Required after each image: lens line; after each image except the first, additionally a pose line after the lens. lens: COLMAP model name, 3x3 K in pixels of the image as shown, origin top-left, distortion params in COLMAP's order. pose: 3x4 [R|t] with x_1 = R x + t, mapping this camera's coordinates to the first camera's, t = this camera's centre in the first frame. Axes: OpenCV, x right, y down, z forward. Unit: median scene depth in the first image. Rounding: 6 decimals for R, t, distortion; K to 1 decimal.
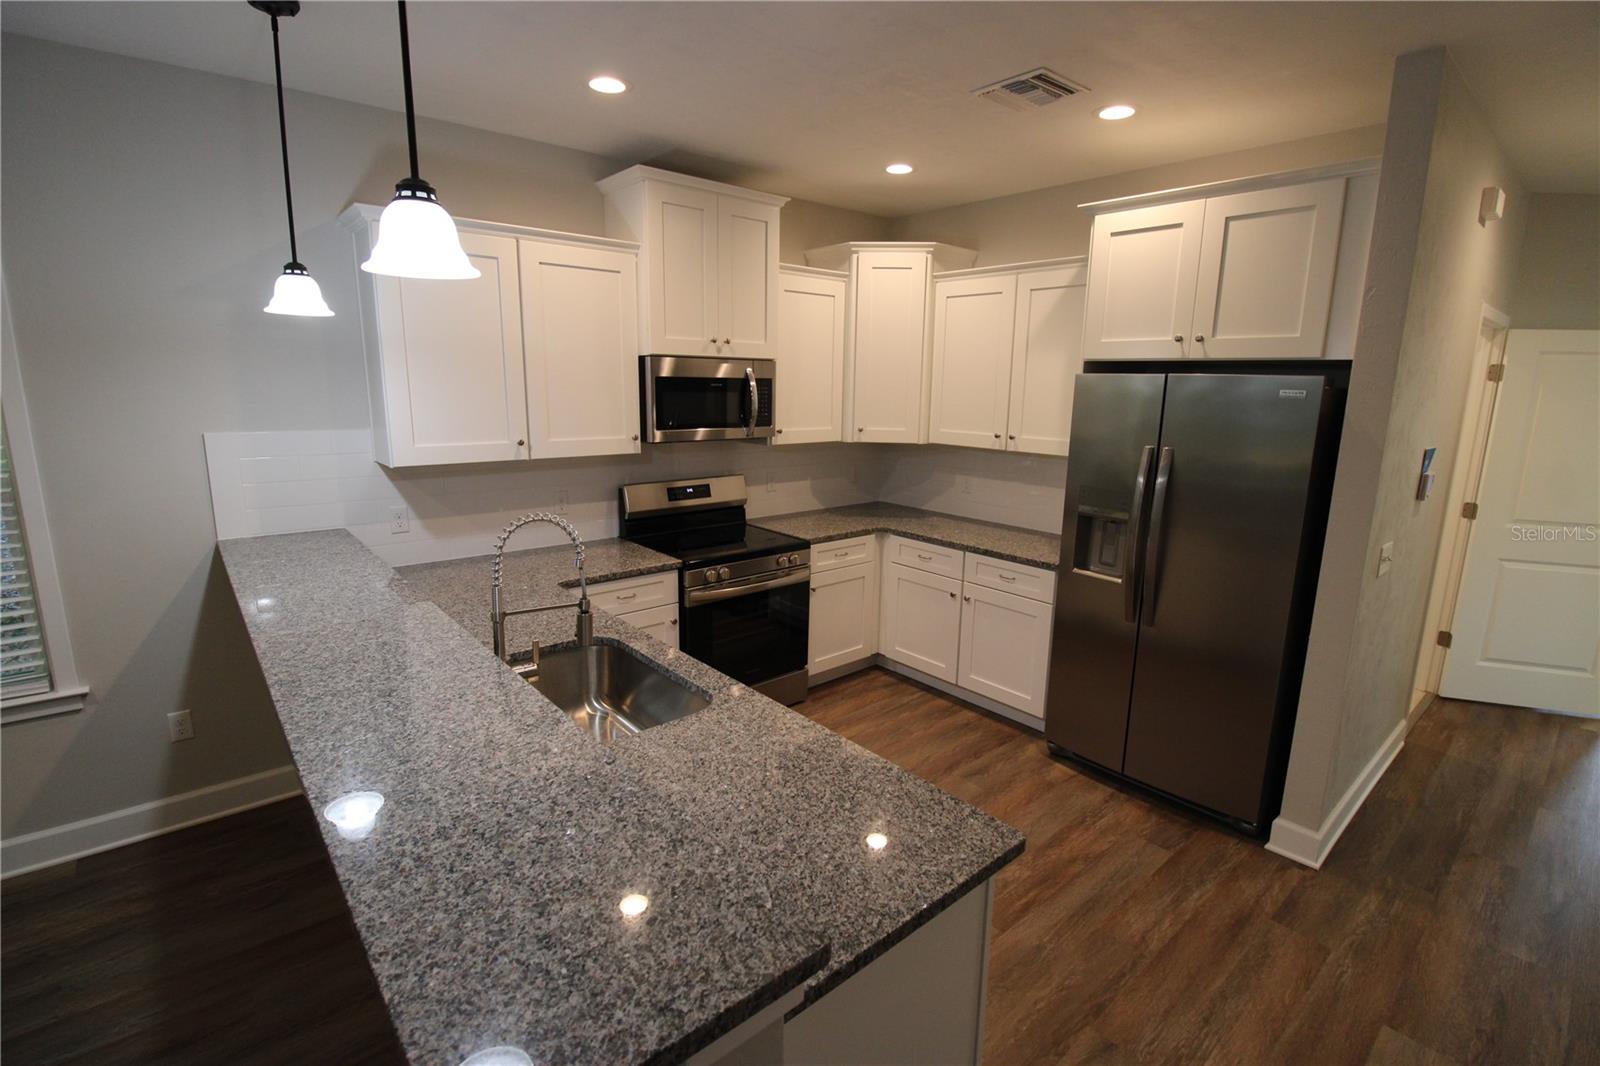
lens RADIAL K [[739.5, 0, 811.7], [0, 739.5, 530.6], [0, 0, 1]] dist [0.000207, -0.014275]
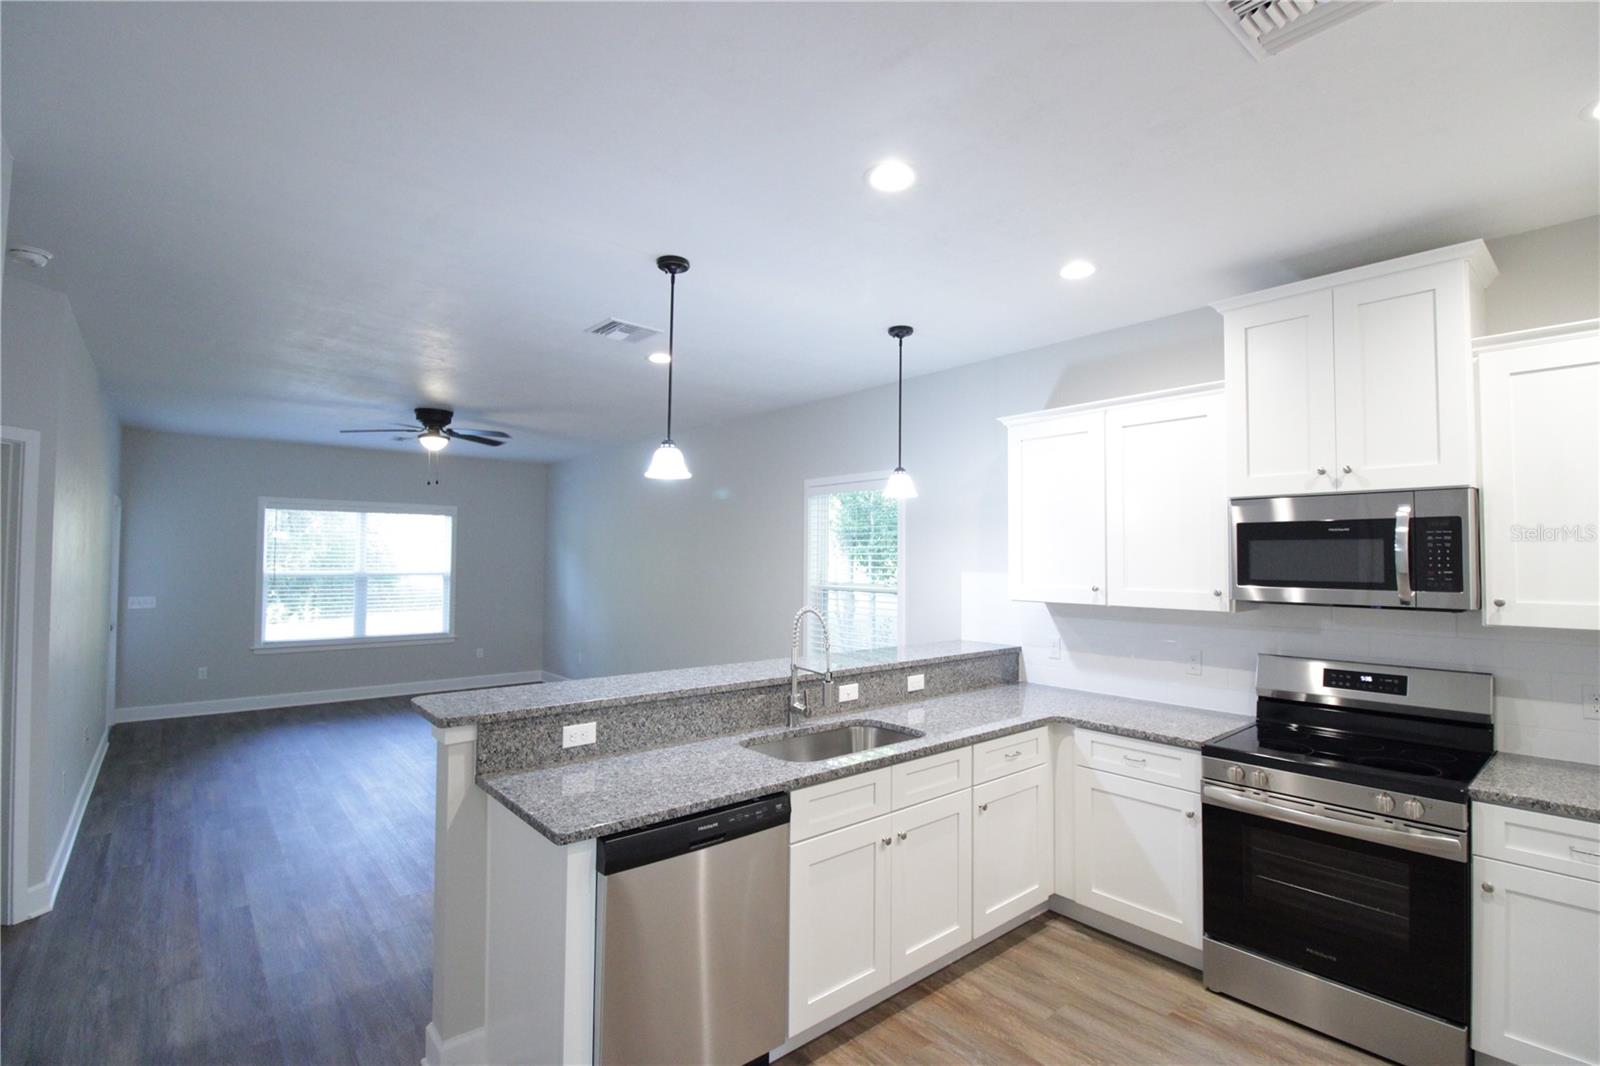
lens RADIAL K [[740.6, 0, 809.9], [0, 740.6, 534.3], [0, 0, 1]] dist [0.000402, -0.014758]
pose [[-0.008279, -0.049705, -0.998730, 0.620580], [-0.208791, 0.976836, -0.046884, -0.050730], [0.977925, 0.208138, -0.018465, 0.517699]]
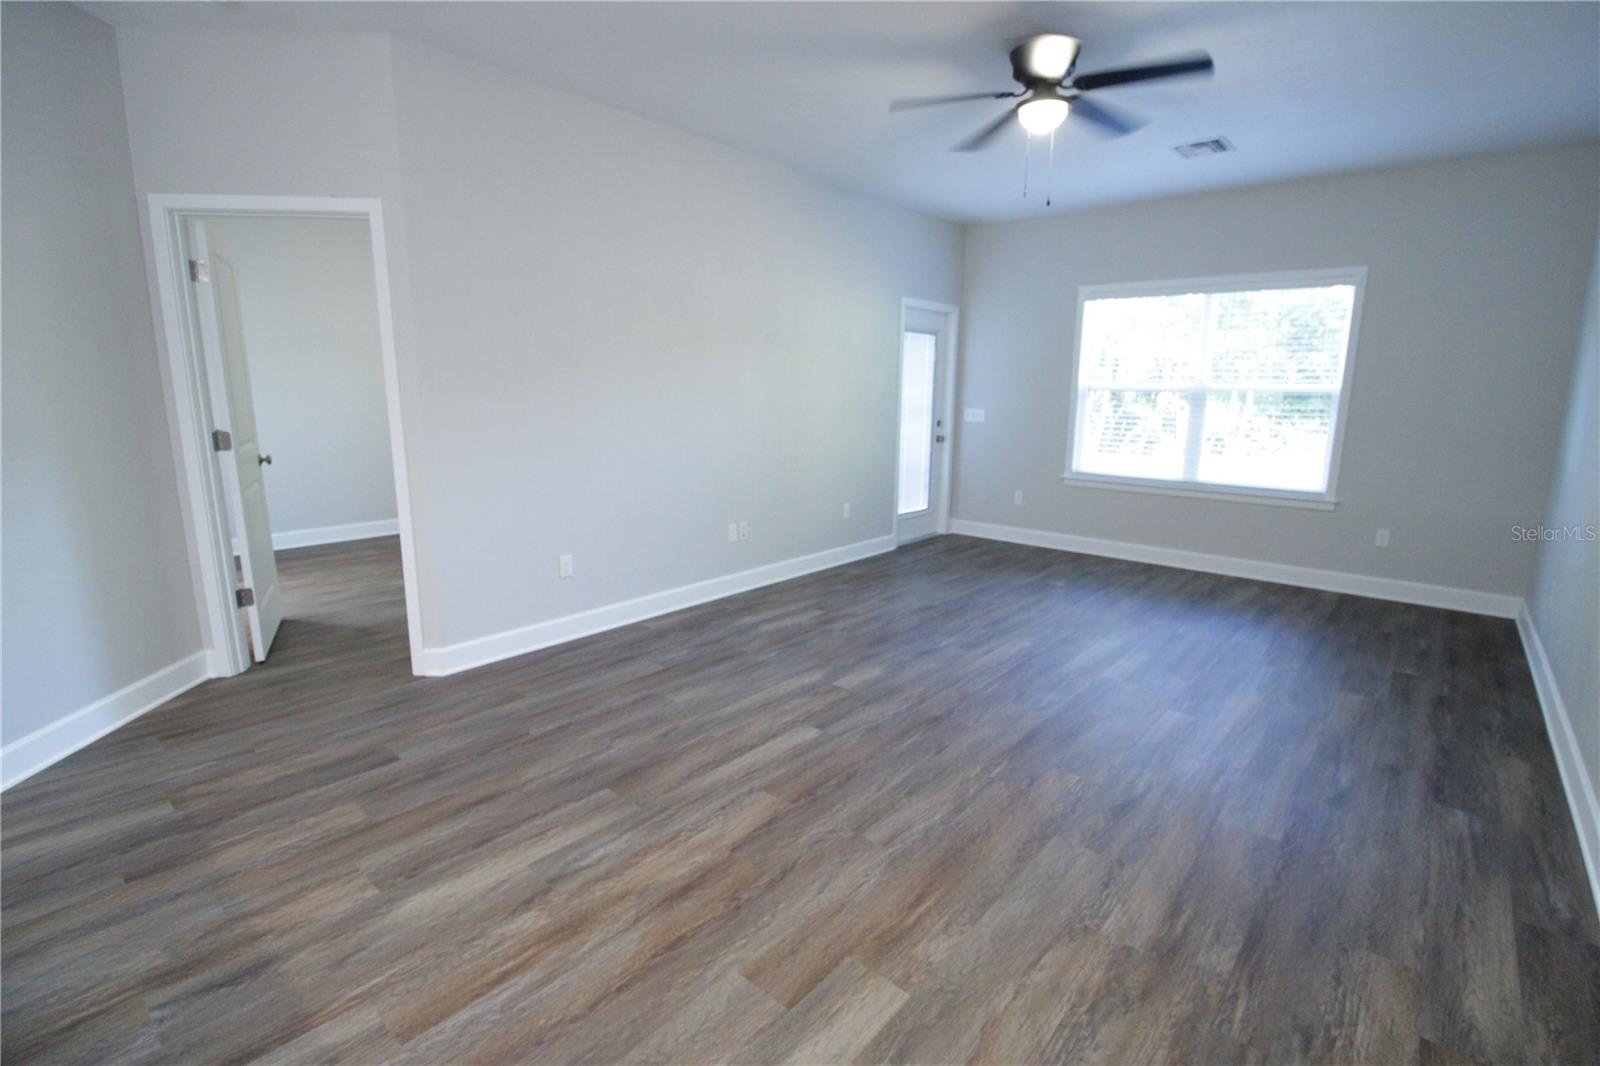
lens RADIAL K [[739.5, 0, 811.7], [0, 739.5, 530.6], [0, 0, 1]] dist [0.000207, -0.014275]
pose [[-0.988818, 0.000767, -0.149125, -0.621569], [-0.056694, 0.922972, 0.380669, -0.017100], [0.137930, 0.384866, -0.912608, 0.561296]]
